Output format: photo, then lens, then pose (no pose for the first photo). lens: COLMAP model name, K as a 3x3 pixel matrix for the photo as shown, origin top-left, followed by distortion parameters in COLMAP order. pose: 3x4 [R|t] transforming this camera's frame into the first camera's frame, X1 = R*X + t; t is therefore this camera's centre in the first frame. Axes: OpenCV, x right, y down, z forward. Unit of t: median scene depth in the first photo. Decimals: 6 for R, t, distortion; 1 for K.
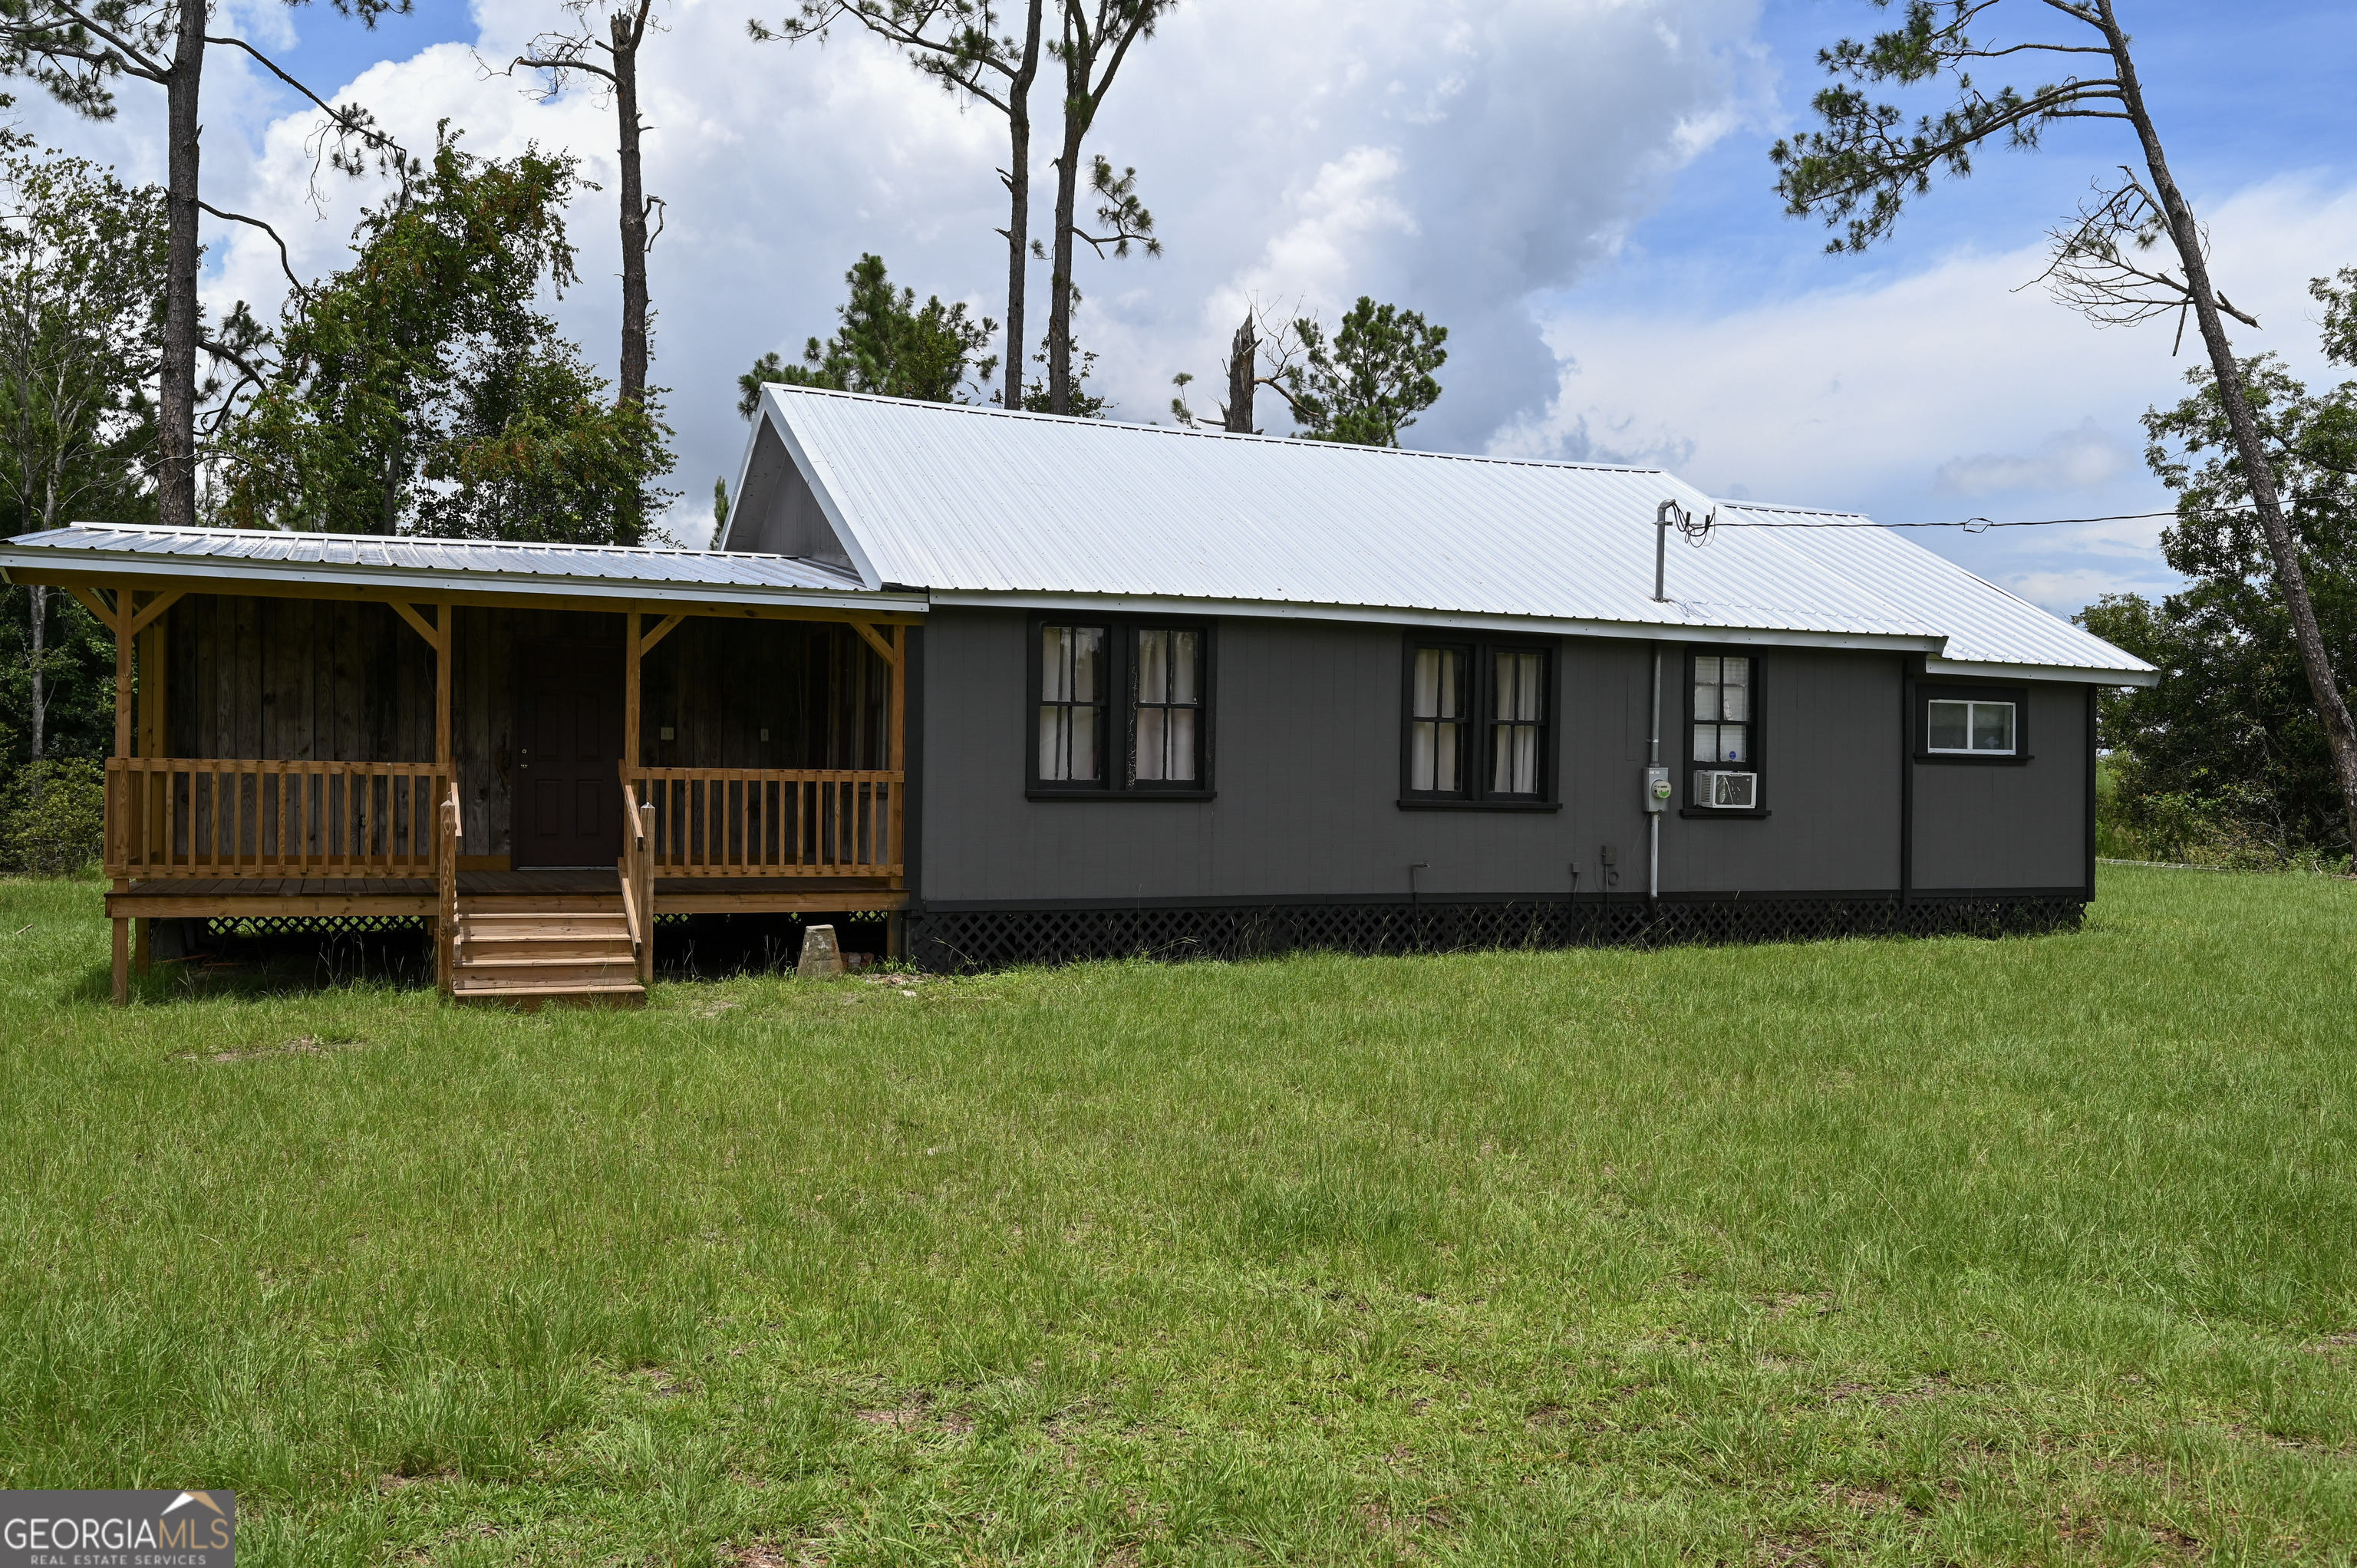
lens RADIAL K [[2067.7, 0, 1178.5], [0, 2067.7, 784.0], [0, 0, 1]] dist [0.081763, -0.170343]
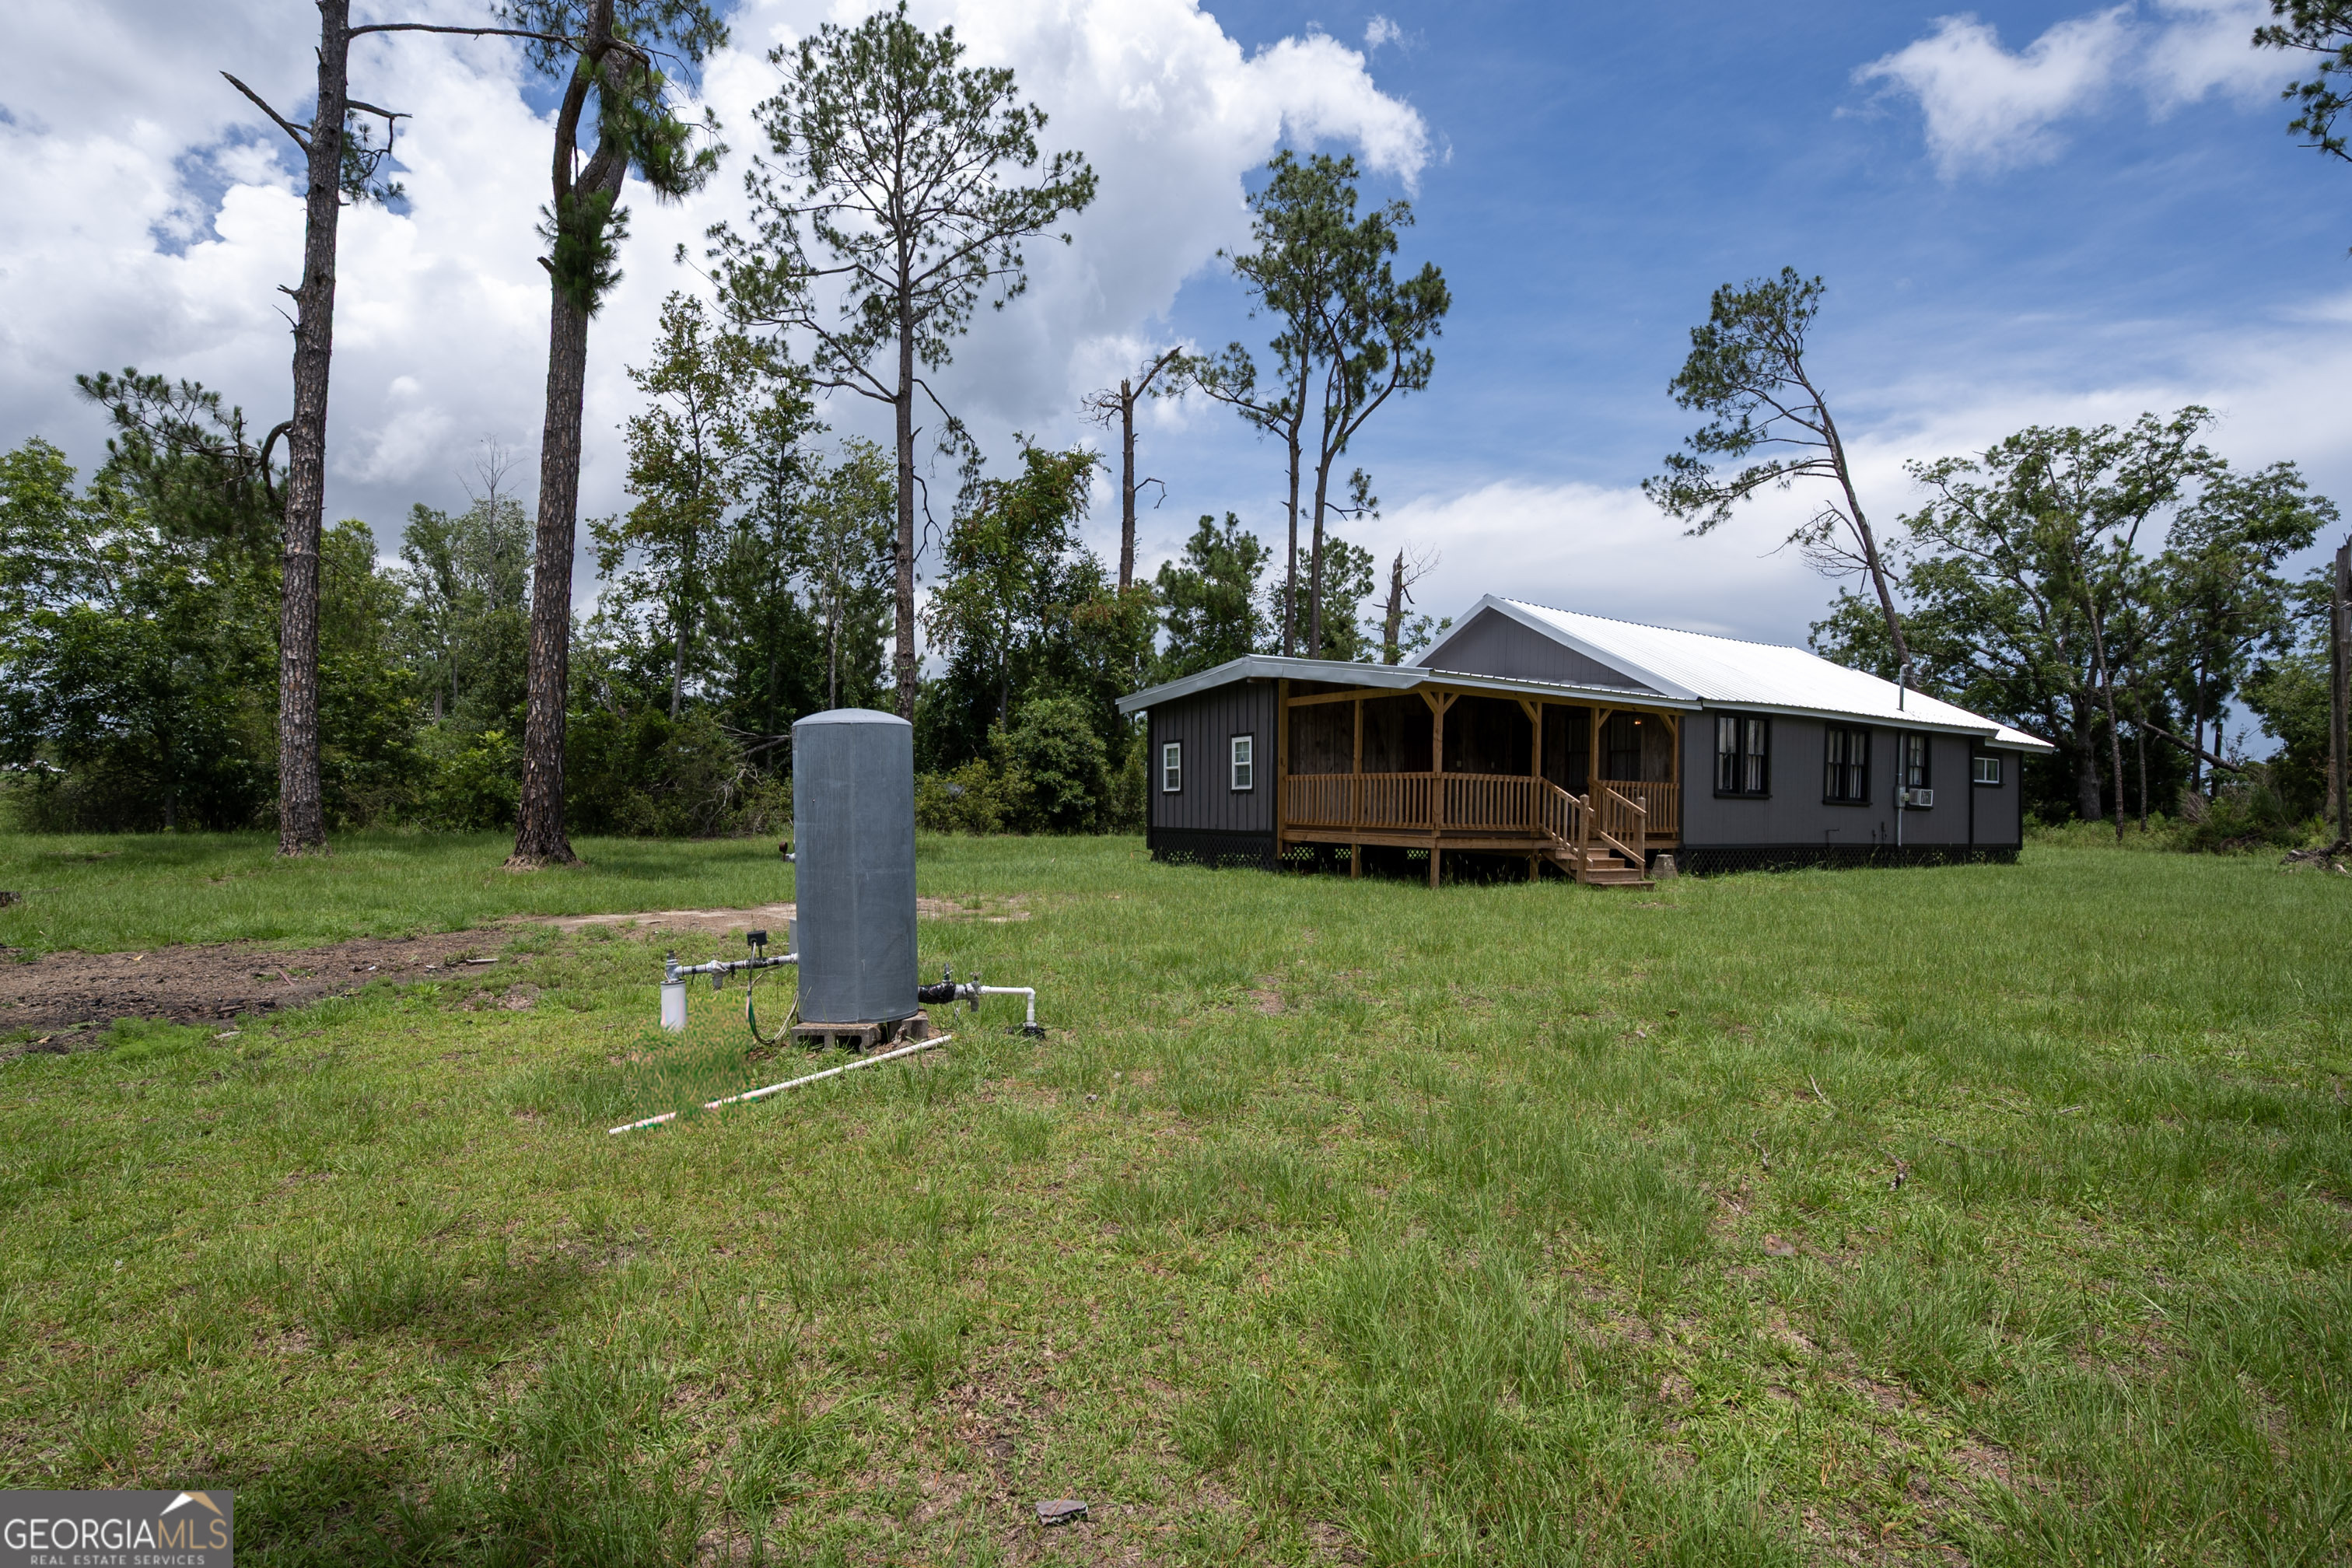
lens RADIAL K [[1152.6, 0, 1176.0], [0, 1152.6, 784.0], [0, 0, 1]] dist [0.004411, 0.000227]
pose [[0.988528, 0.013616, 0.150423, -0.371032], [-0.012459, 0.999885, -0.008628, 0.004780], [-0.150523, 0.006655, 0.988584, -0.040624]]
